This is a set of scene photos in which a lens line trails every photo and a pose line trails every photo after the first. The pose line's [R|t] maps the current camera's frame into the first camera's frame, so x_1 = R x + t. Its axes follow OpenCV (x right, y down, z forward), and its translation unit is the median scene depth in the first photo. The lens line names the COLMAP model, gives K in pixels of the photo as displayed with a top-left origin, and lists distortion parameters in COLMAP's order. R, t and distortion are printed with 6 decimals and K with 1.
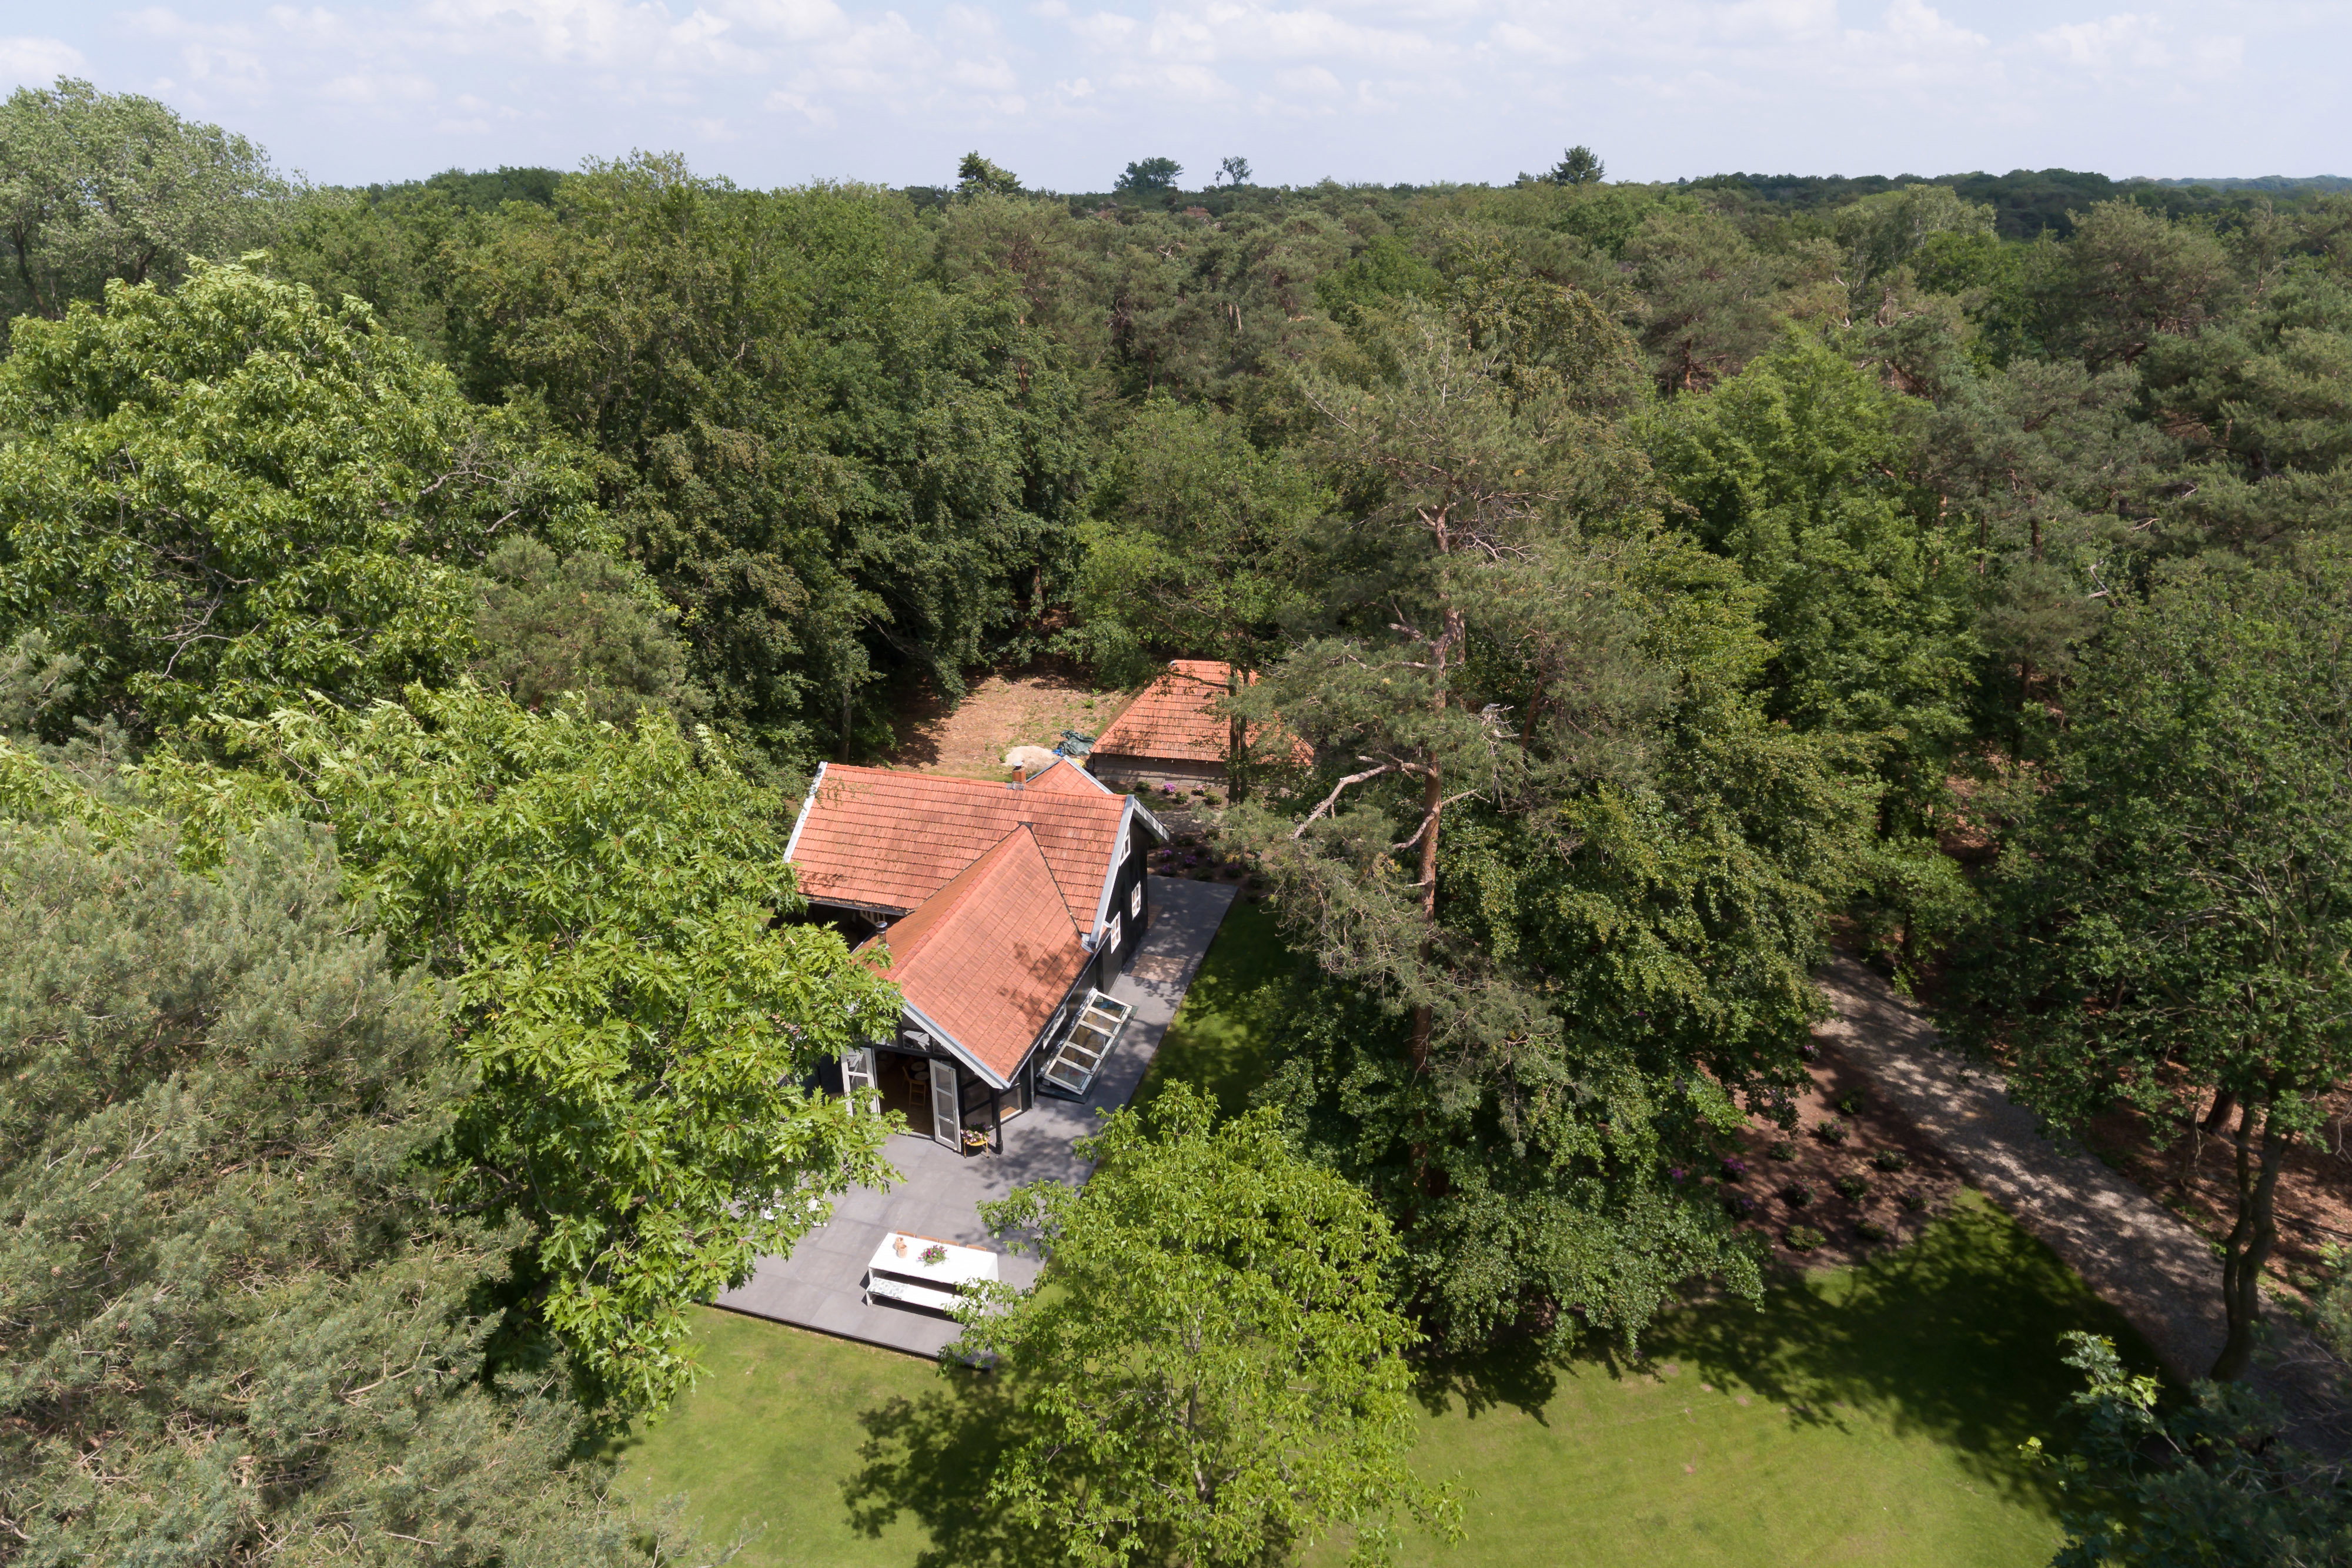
lens RADIAL K [[1355.5, 0, 1153.4], [0, 1355.5, 747.8], [0, 0, 1]] dist [0.017593, 0.000896]
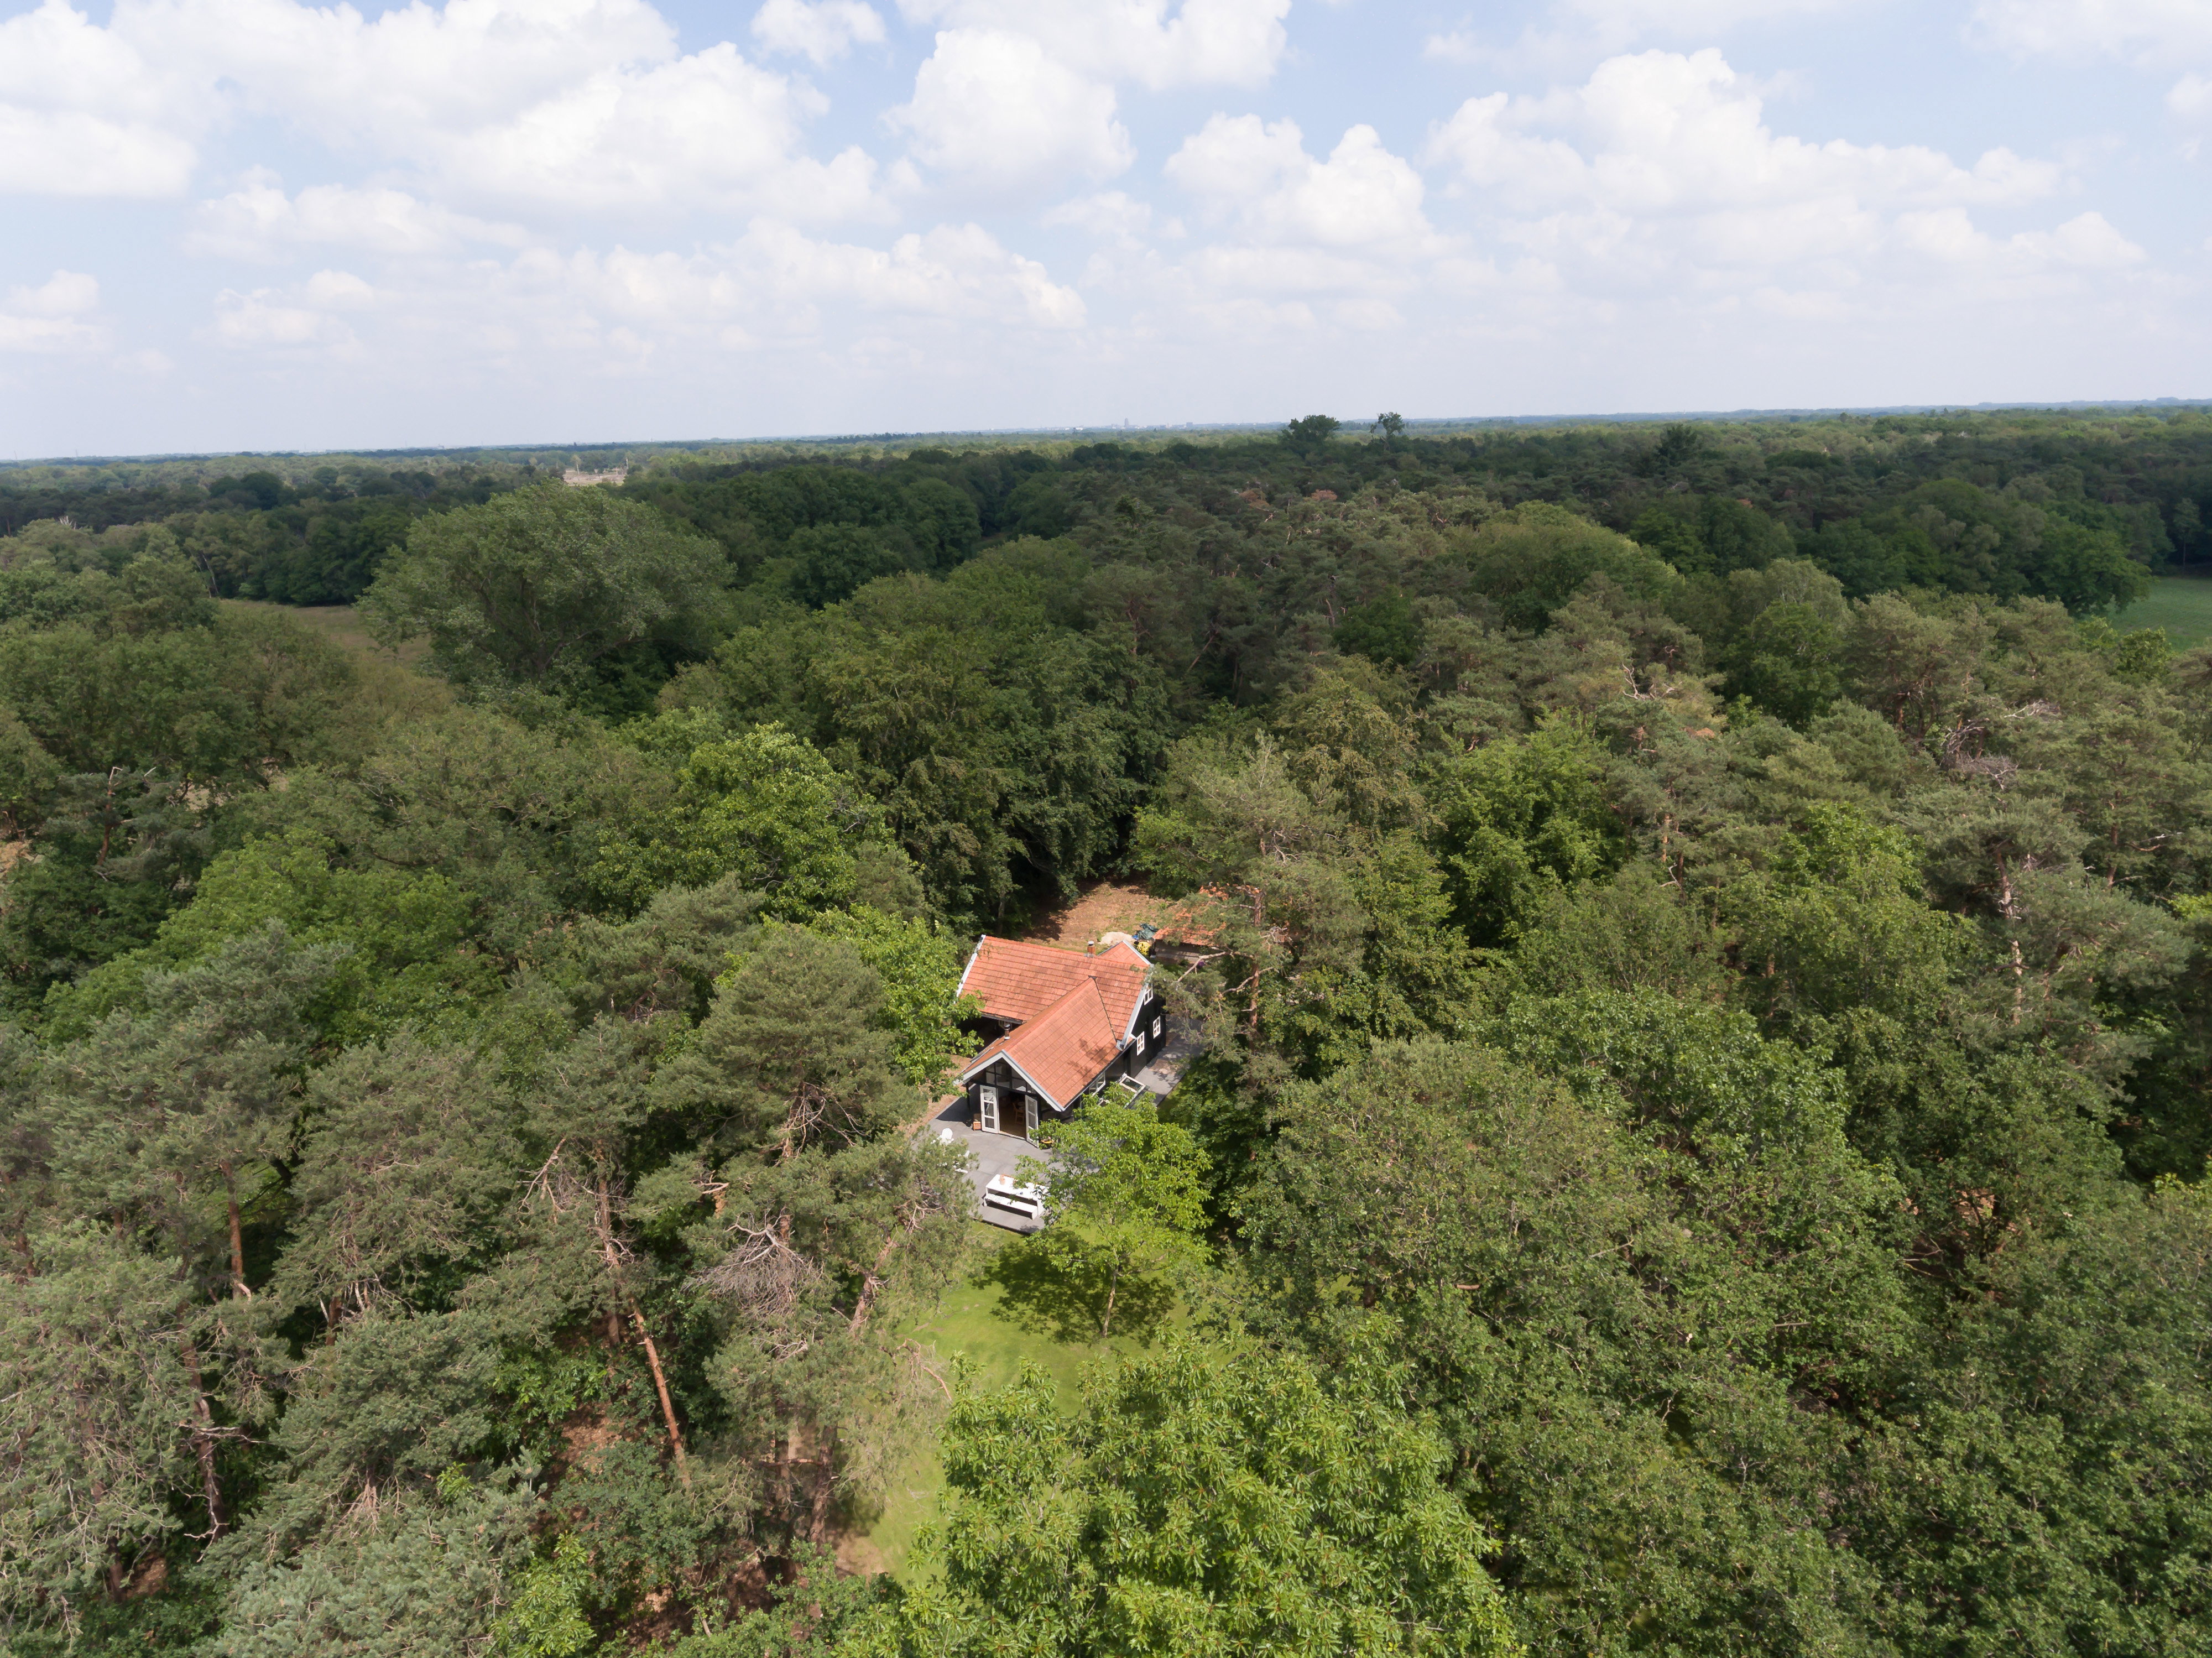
lens RADIAL K [[1413.4, 0, 1106.7], [0, 1413.4, 829.3], [0, 0, 1]] dist [-0.004974, 0.000070]
pose [[0.984580, 0.044910, -0.169069, 0.222115], [-0.057004, 0.996099, -0.067366, -0.011986], [0.165384, 0.075965, 0.983299, -0.800823]]
